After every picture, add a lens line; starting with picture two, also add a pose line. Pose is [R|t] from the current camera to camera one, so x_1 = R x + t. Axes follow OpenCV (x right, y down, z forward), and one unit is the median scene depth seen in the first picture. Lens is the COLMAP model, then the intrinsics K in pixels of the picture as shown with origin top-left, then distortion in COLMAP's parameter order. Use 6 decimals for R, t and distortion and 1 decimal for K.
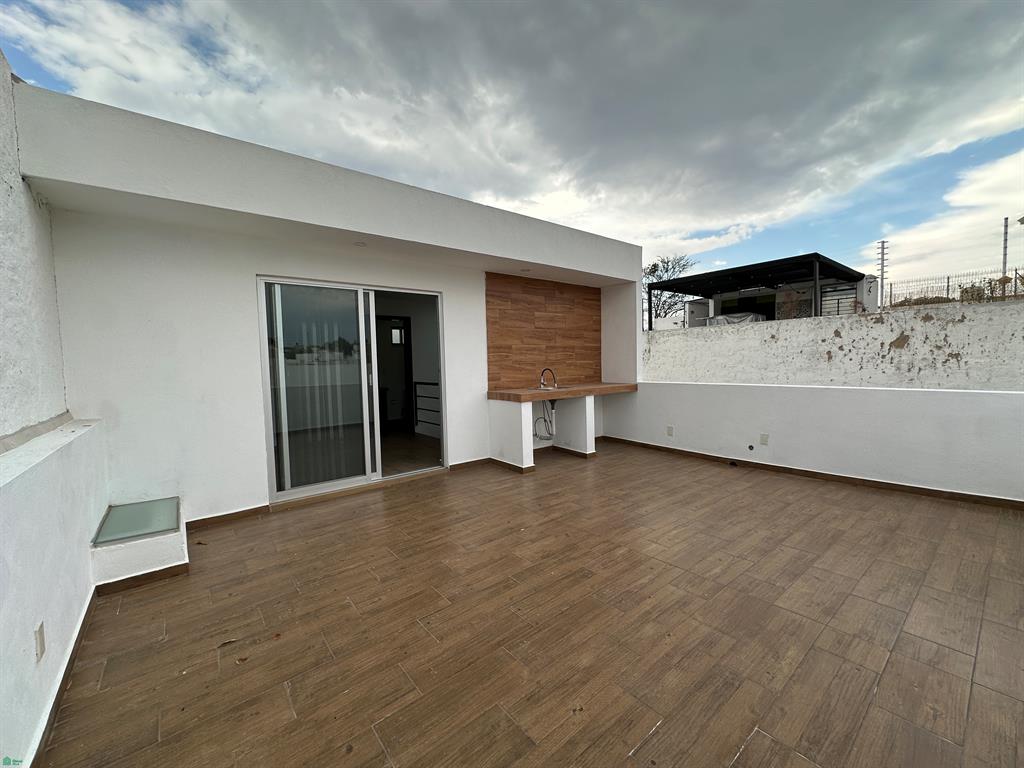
lens RADIAL K [[408.2, 0, 513.7], [0, 408.2, 384.0], [0, 0, 1]] dist [-0.005778, 0.001310]
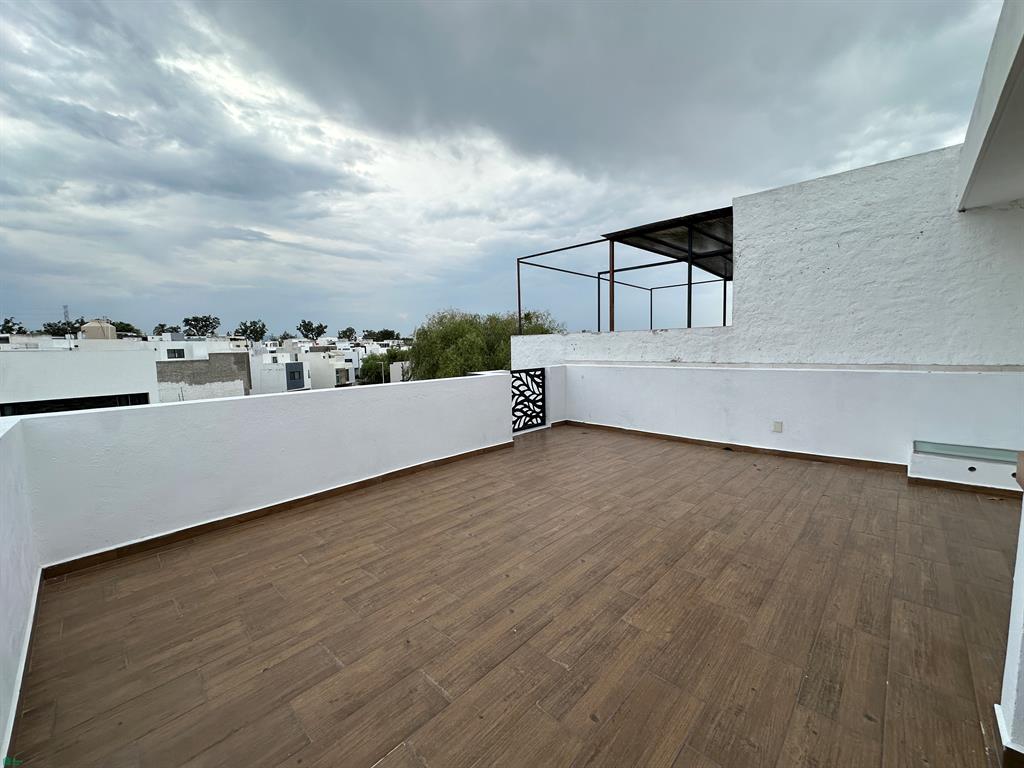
lens RADIAL K [[408.2, 0, 511.4], [0, 408.2, 385.4], [0, 0, 1]] dist [-0.005778, 0.001310]
pose [[-0.991329, 0.060639, -0.116574, 0.605629], [0.042764, 0.987739, 0.150141, -0.114572], [0.124249, 0.143854, -0.981768, 1.930517]]
